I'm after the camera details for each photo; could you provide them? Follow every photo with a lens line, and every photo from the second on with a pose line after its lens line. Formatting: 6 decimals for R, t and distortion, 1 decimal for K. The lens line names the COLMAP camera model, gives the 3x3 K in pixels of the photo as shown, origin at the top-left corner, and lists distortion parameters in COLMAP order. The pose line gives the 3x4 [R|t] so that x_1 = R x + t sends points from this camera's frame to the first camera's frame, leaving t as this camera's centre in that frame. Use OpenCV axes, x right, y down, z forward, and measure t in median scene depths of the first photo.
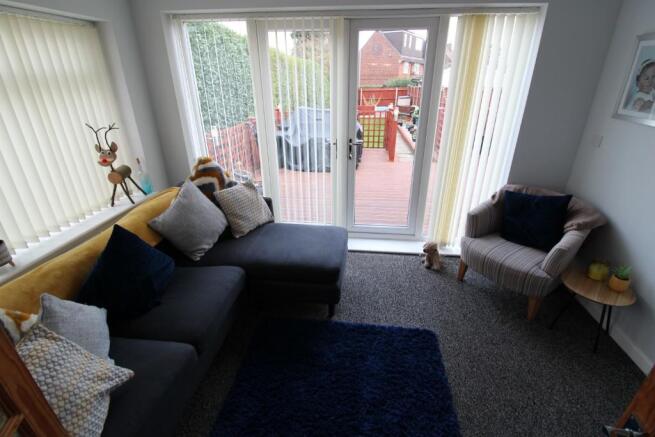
lens RADIAL K [[310.6, 0, 328.9], [0, 310.6, 220.2], [0, 0, 1]] dist [-0.012527, -0.004305]
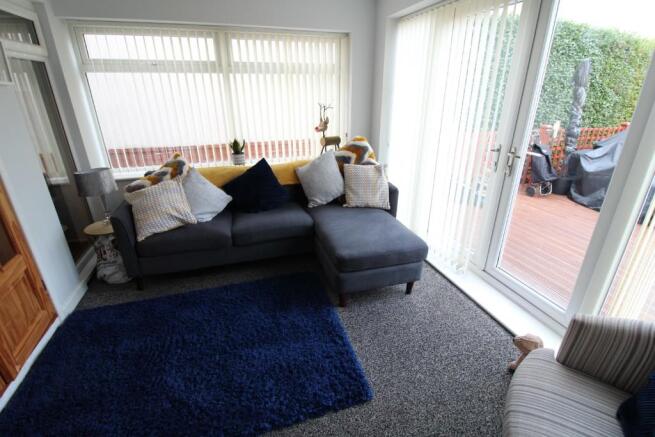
lens RADIAL K [[310.6, 0, 327.7], [0, 310.6, 219.9], [0, 0, 1]] dist [-0.012527, -0.004305]
pose [[0.382891, 0.350027, -0.854913, 0.670539], [-0.378336, 0.903682, 0.200550, -0.104794], [0.842767, 0.246655, 0.478439, 0.403878]]
